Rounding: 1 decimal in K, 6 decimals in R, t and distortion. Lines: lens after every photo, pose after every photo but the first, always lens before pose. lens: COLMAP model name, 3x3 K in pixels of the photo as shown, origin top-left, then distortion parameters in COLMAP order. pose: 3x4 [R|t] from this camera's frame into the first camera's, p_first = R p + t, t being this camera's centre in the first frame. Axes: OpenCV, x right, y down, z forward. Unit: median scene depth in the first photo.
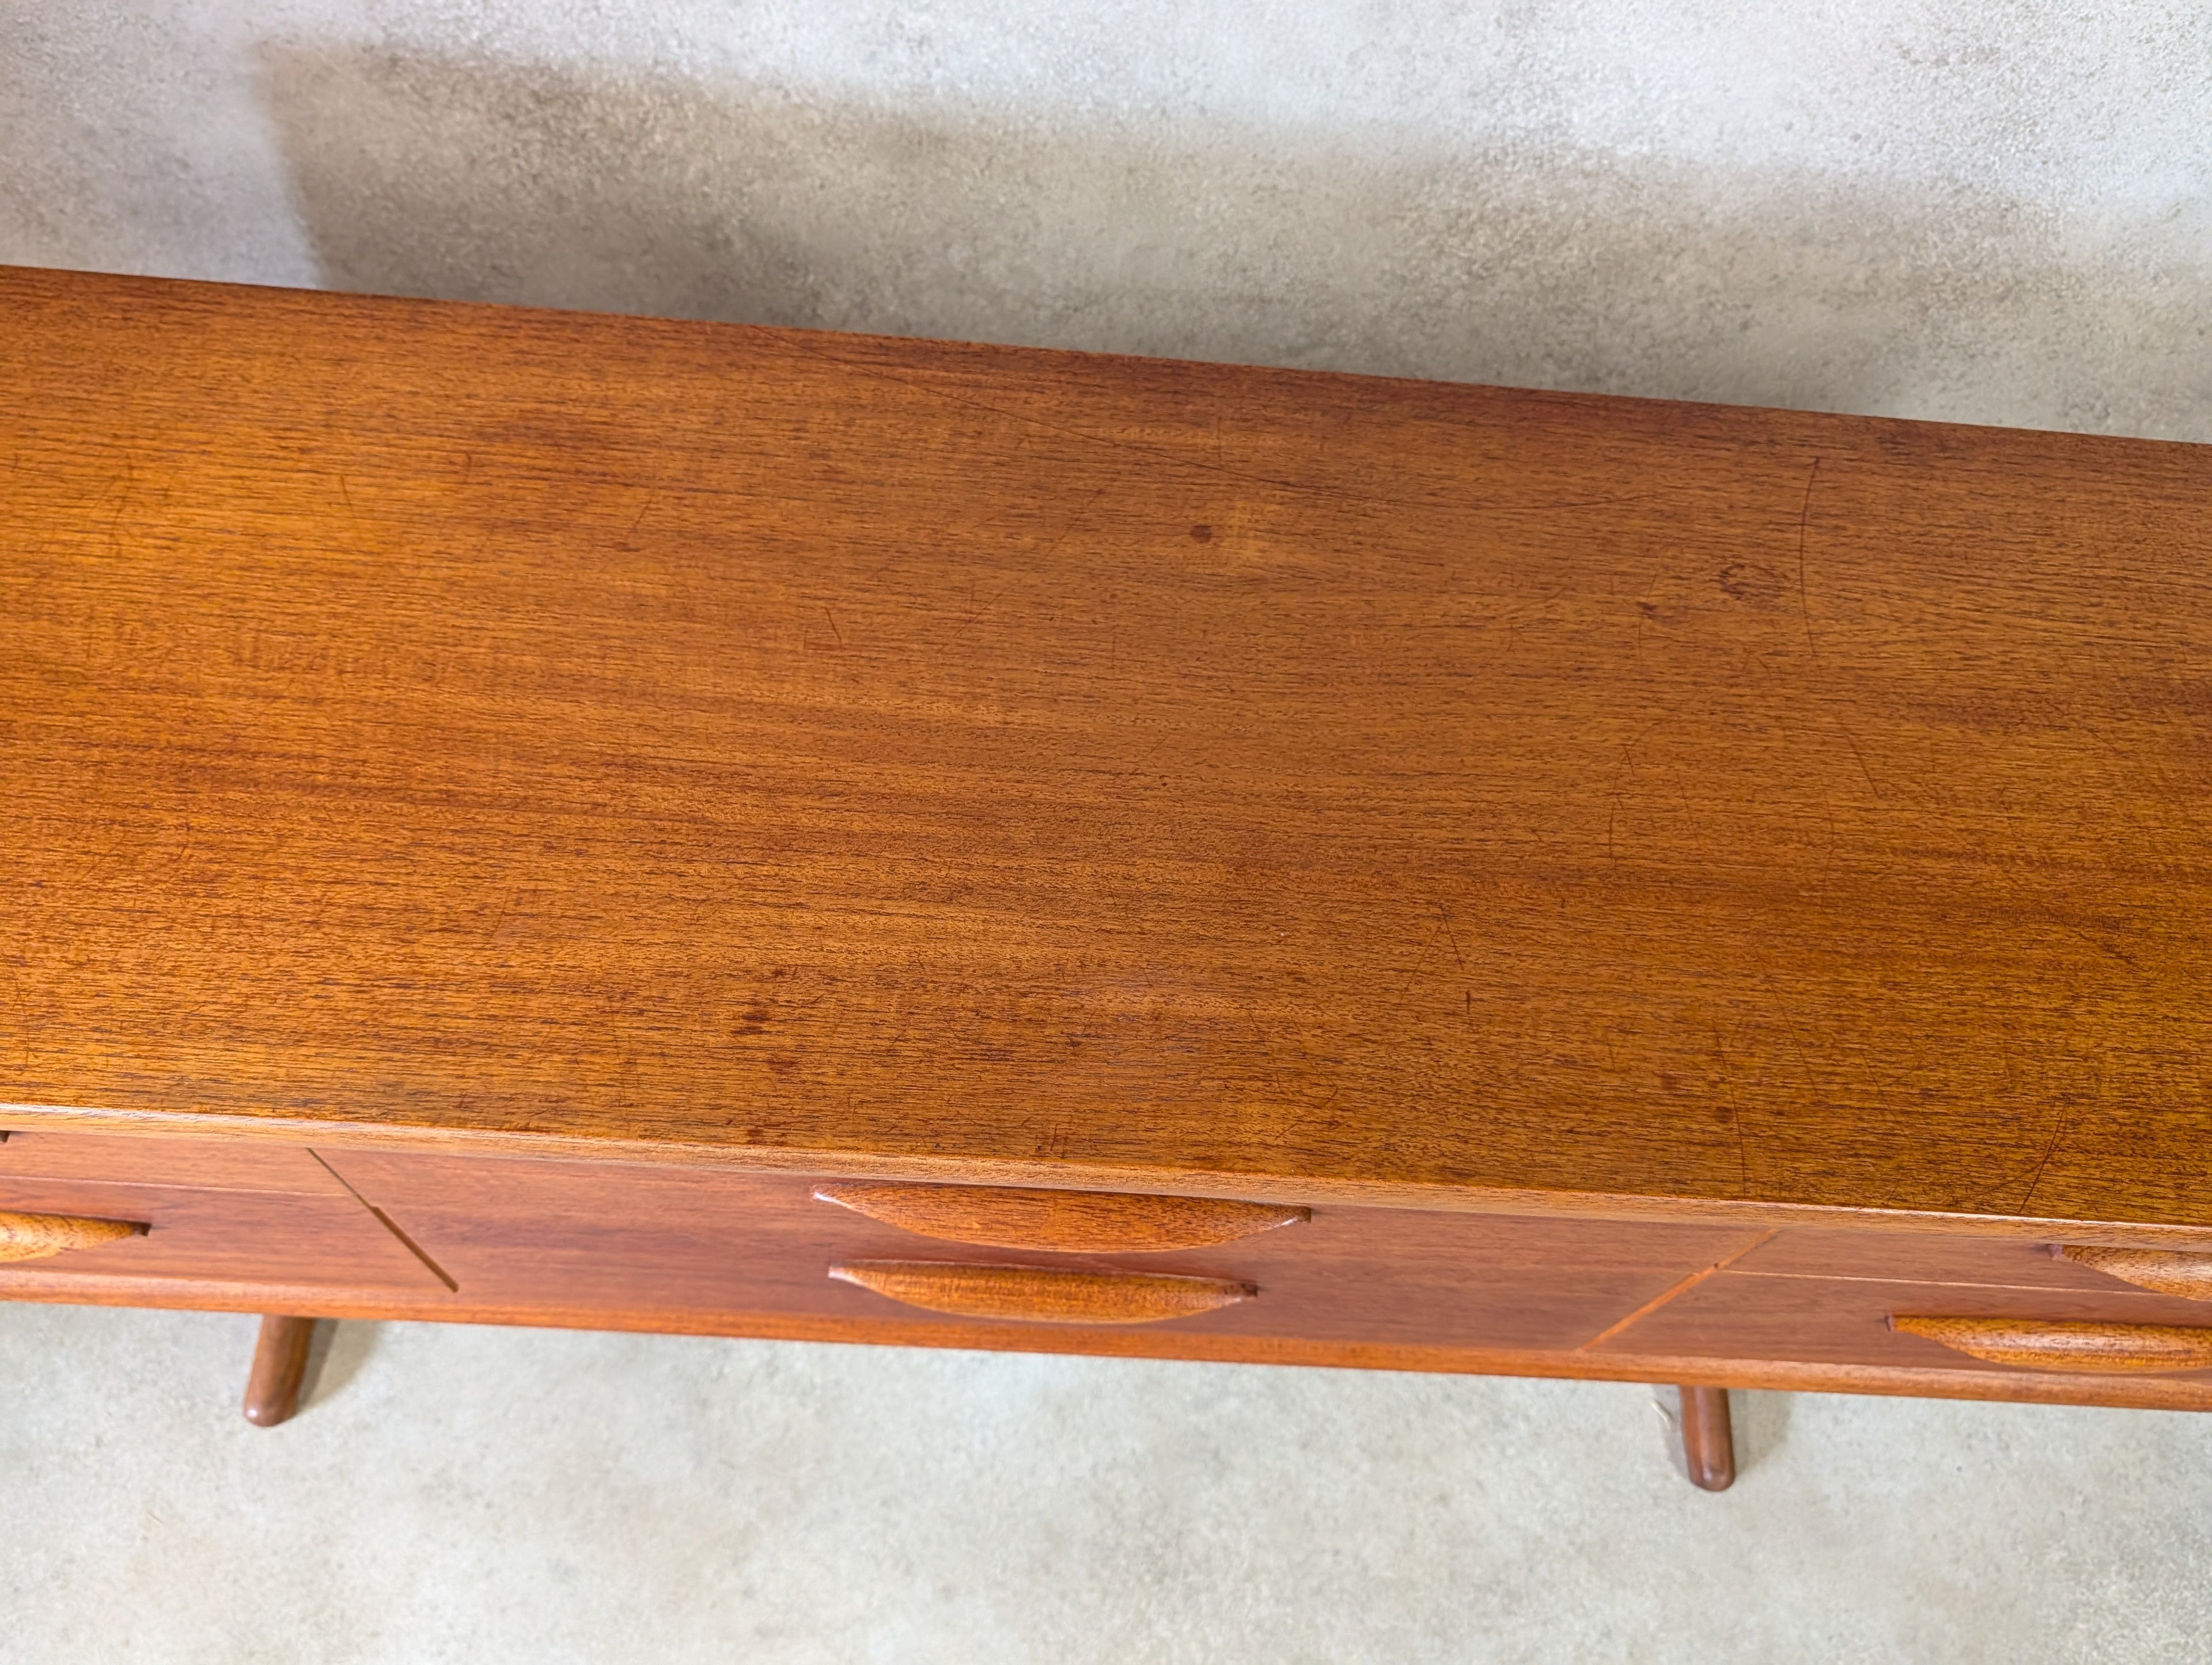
lens RADIAL K [[1610.6, 0, 1090.6], [0, 1610.6, 817.3], [0, 0, 1]] dist [-0.005310, 0.002852]
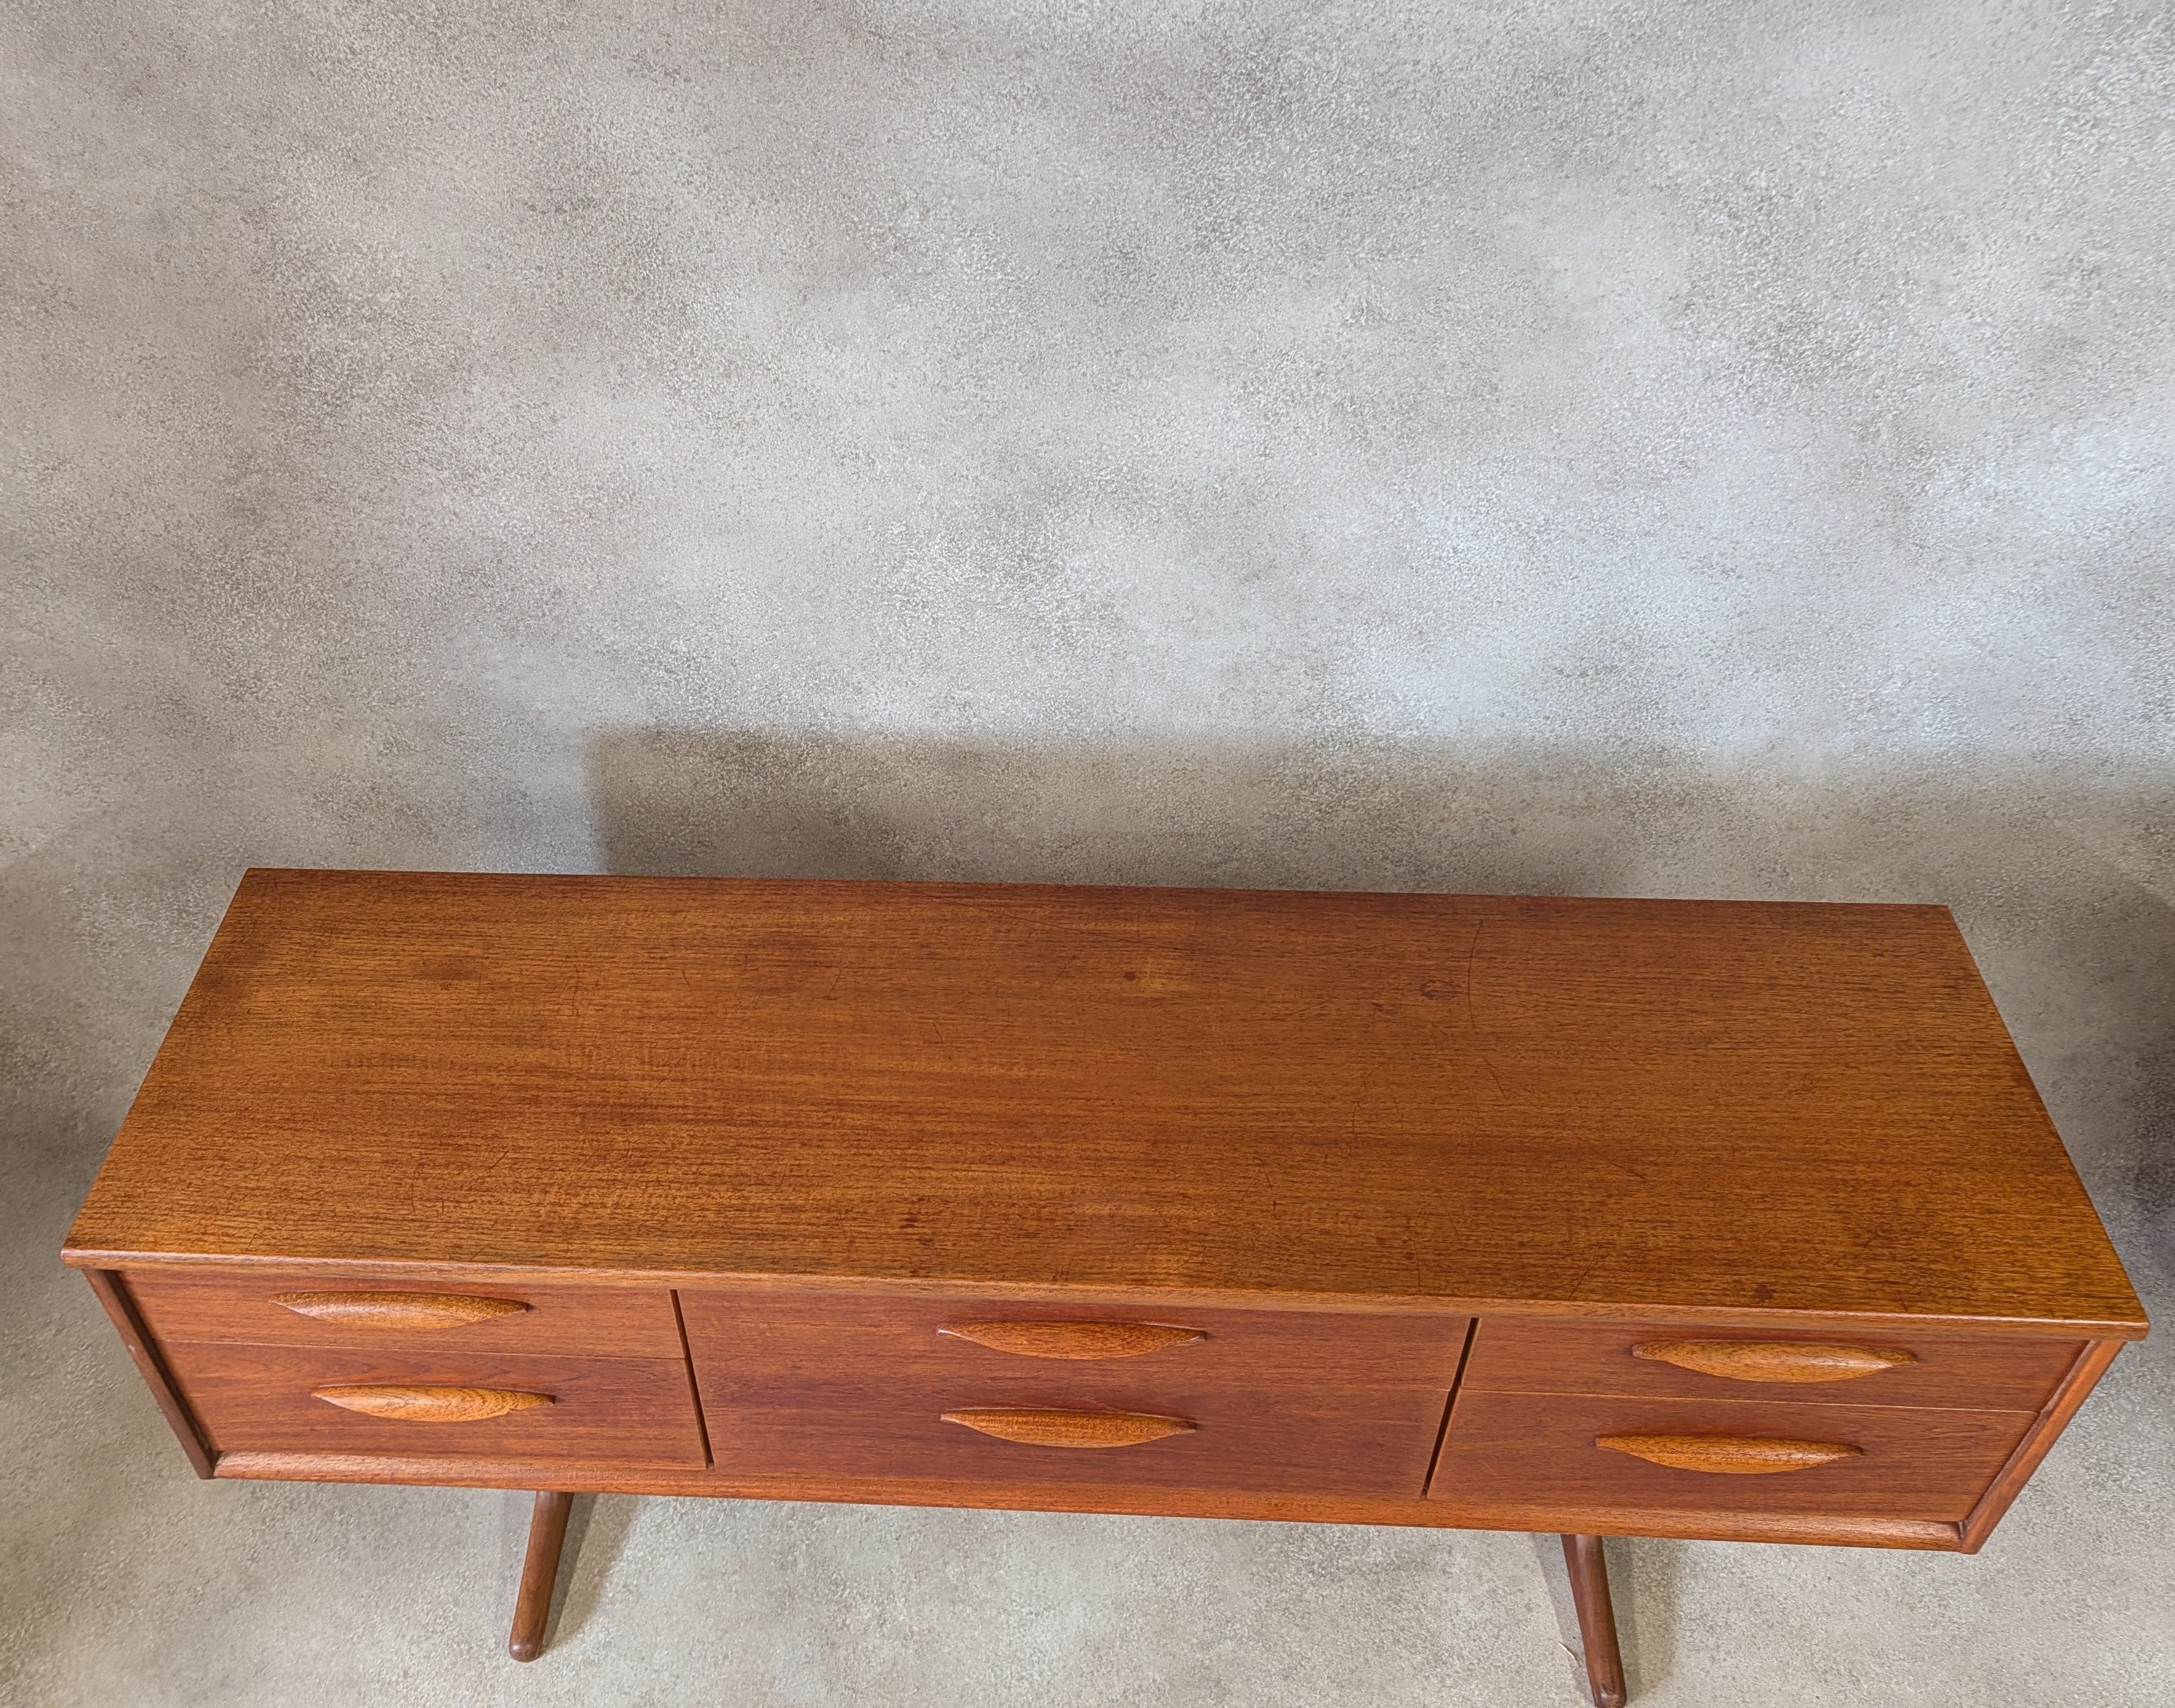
lens RADIAL K [[1848.7, 0, 964.8], [0, 1848.7, 740.6], [0, 0, 1]] dist [0.013224, -0.002227]
pose [[0.994940, -0.062654, -0.078546, 0.045017], [0.033501, 0.943889, -0.328560, 0.184573], [0.094724, 0.324266, 0.941211, -0.788044]]
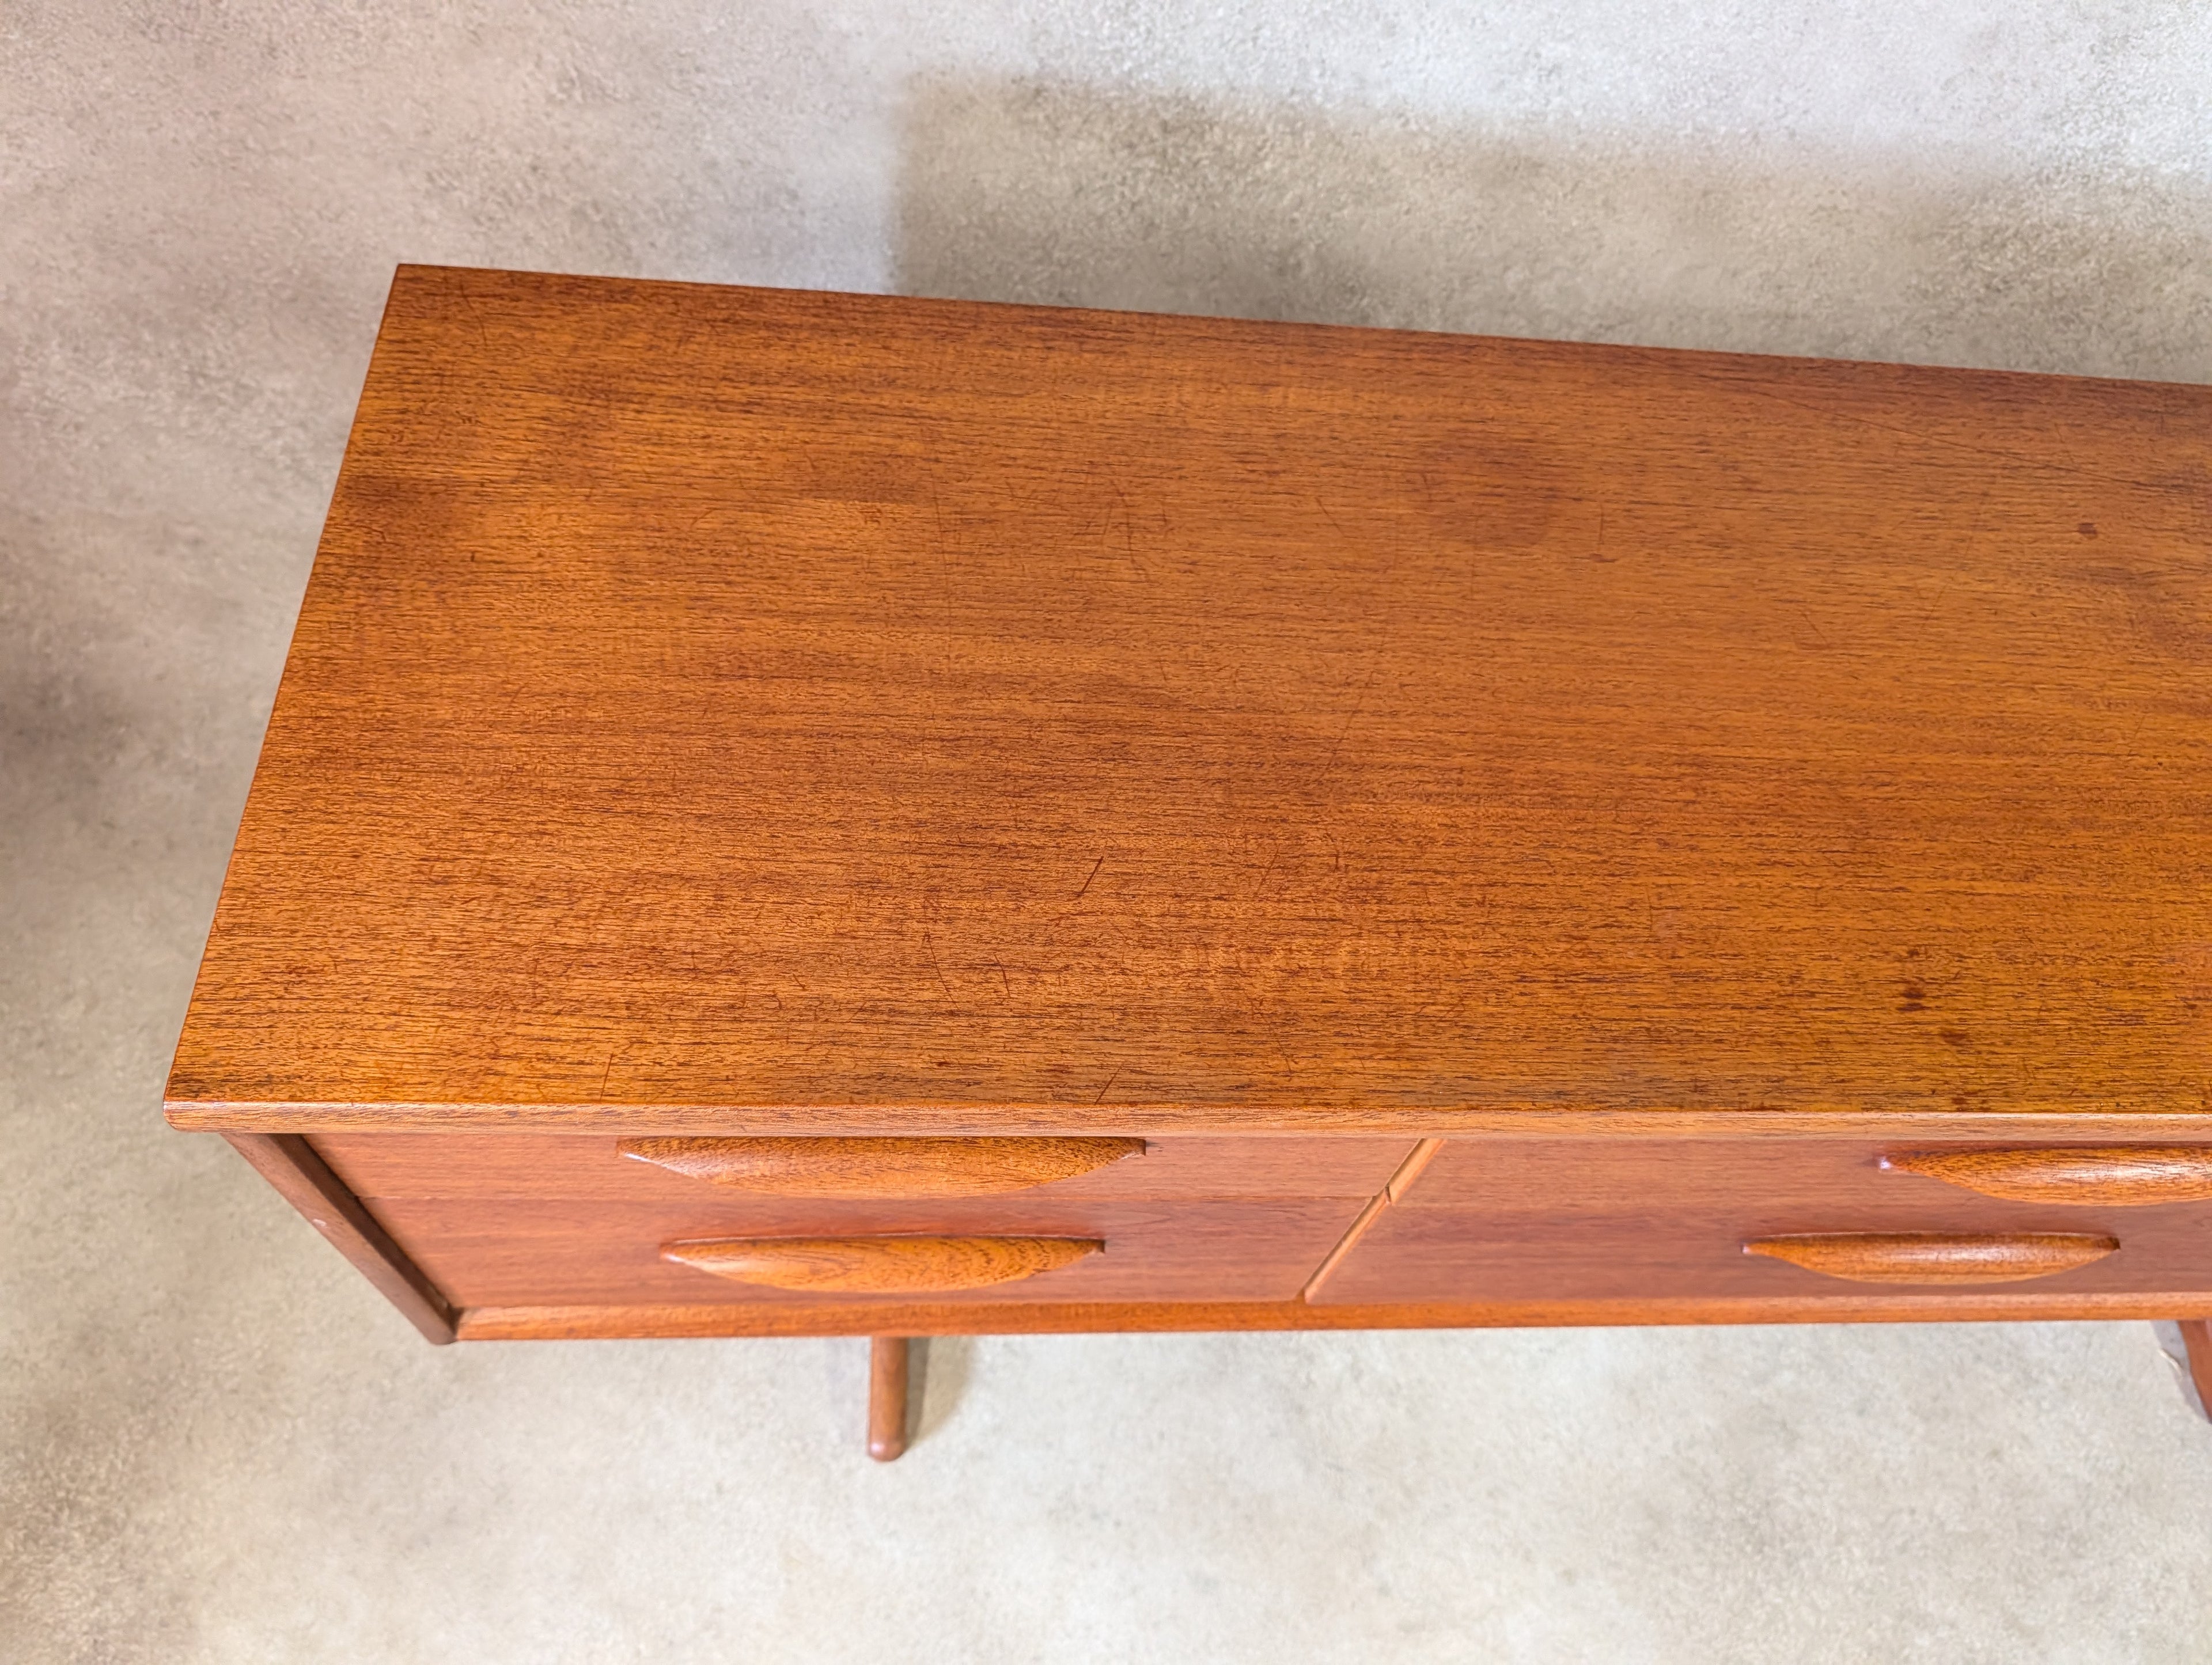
lens RADIAL K [[1616.2, 0, 1139.5], [0, 1616.2, 830.2], [0, 0, 1]] dist [-0.002531, 0.006238]
pose [[0.996292, -0.040321, 0.076006, -0.453790], [0.040837, 0.999152, -0.005248, 0.000785], [-0.075730, 0.008332, 0.997094, -0.011874]]
